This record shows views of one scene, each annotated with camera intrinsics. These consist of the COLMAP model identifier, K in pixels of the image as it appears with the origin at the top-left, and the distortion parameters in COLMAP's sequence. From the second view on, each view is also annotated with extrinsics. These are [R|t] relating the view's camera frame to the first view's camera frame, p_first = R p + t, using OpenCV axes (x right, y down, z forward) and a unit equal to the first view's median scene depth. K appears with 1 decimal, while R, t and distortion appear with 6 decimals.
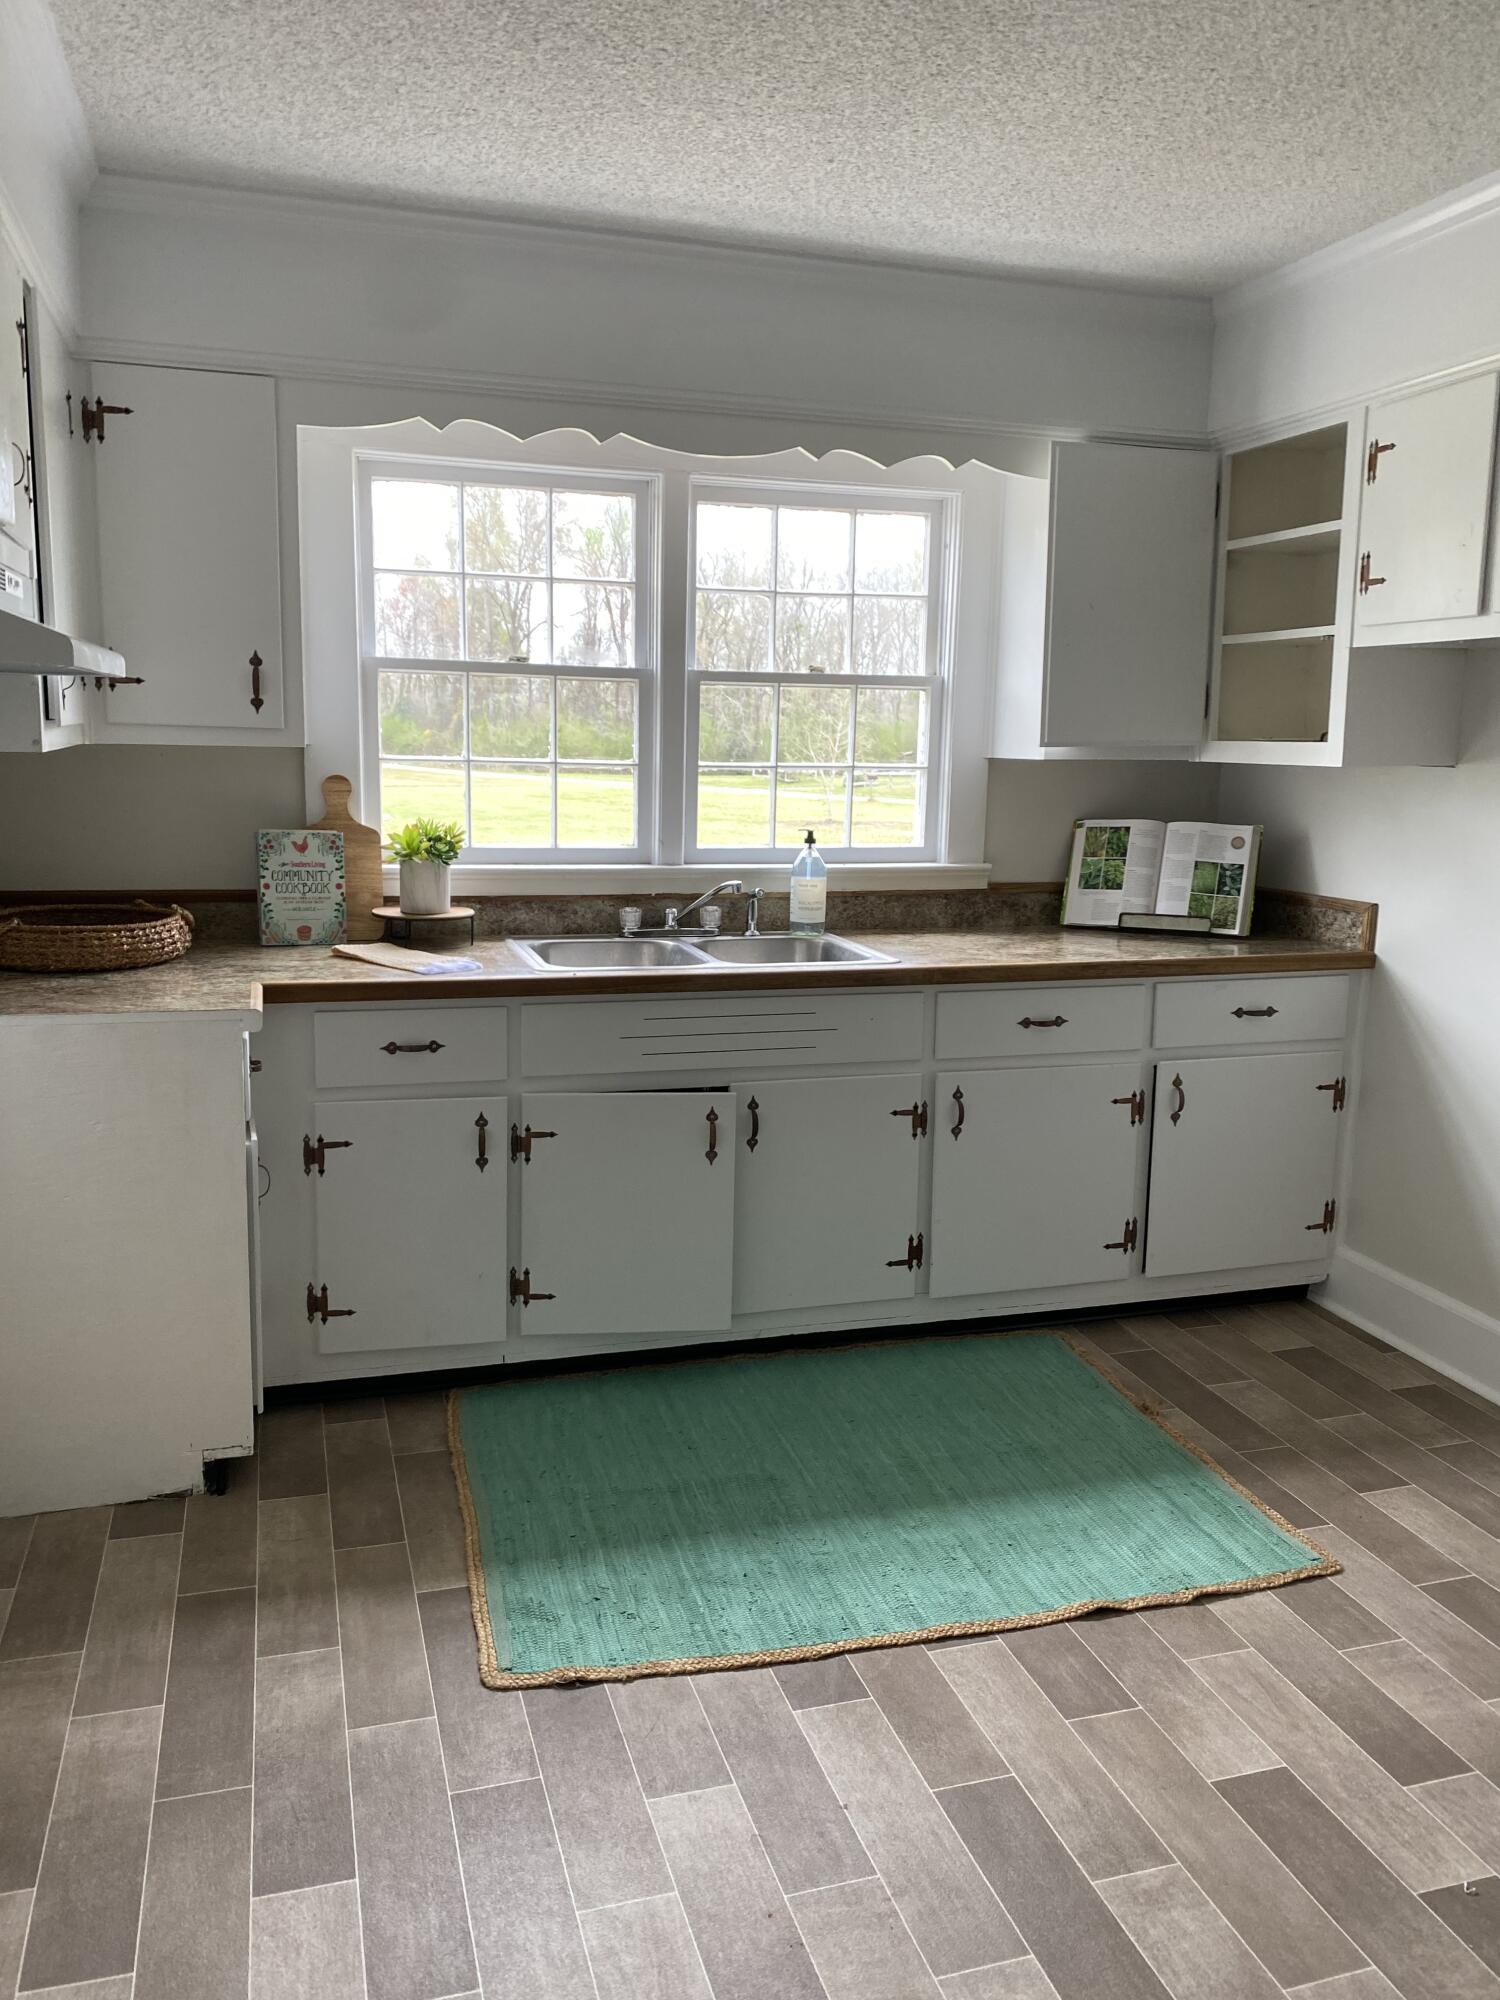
lens RADIAL K [[1516.3, 0, 726.5], [0, 1516.3, 992.2], [0, 0, 1]] dist [0.023791, -0.010799]
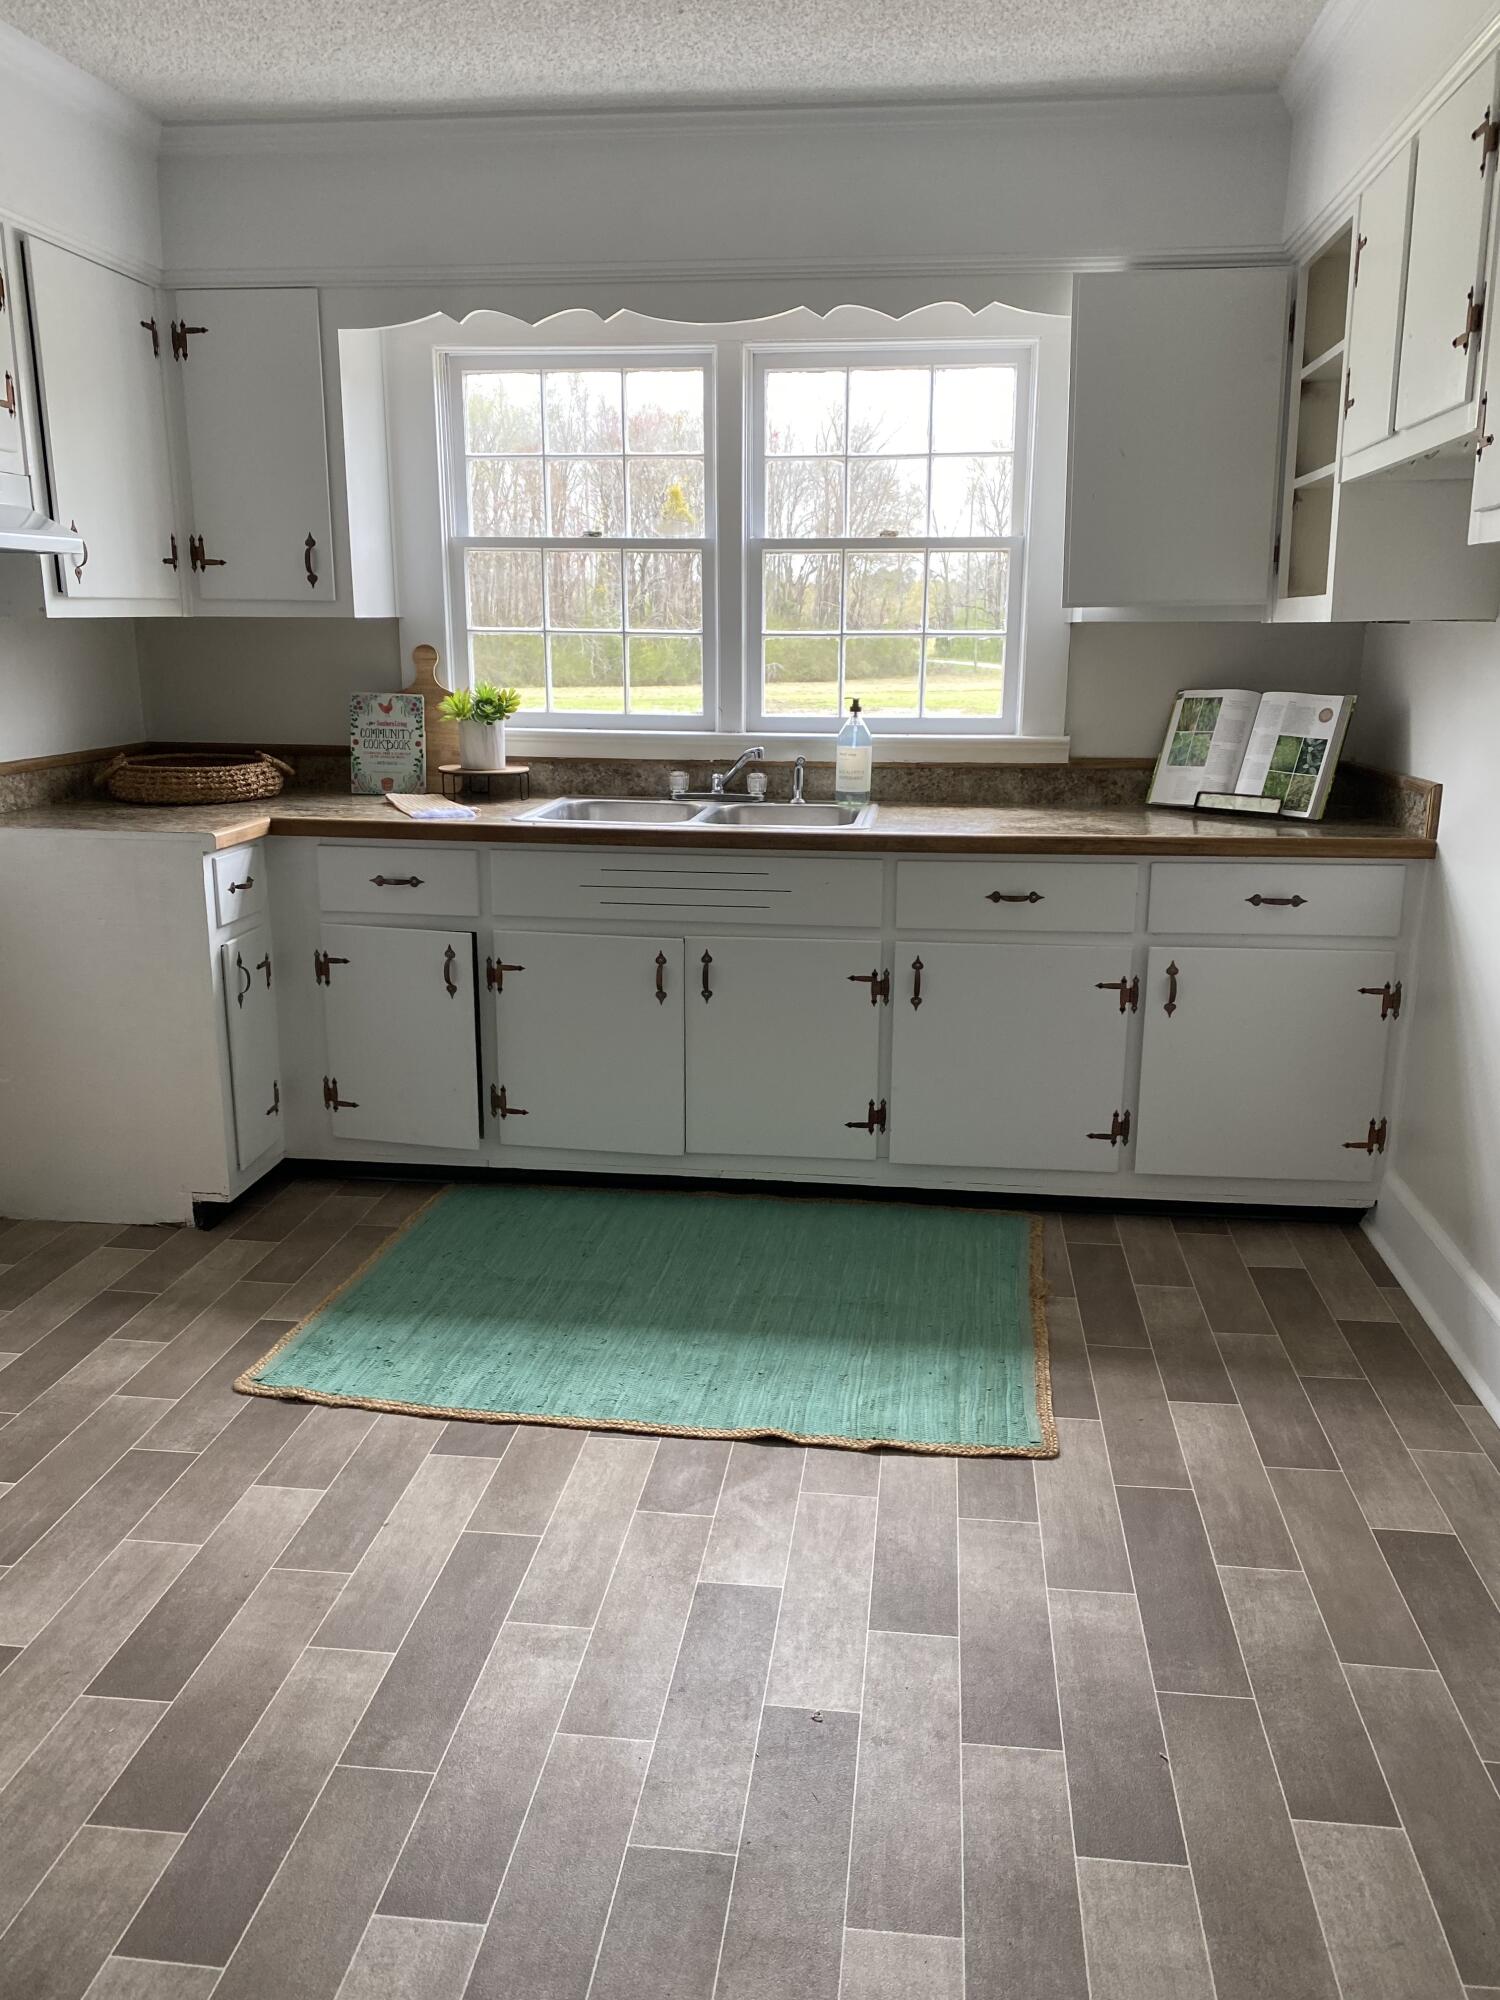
lens RADIAL K [[1513.6, 0, 760.6], [0, 1513.6, 1006.7], [0, 0, 1]] dist [0.038801, -0.036939]
pose [[0.918338, 0.082103, -0.387189, 0.431114], [-0.054233, 0.995124, 0.082386, 0.018497], [0.392065, -0.054659, 0.918312, 0.041553]]
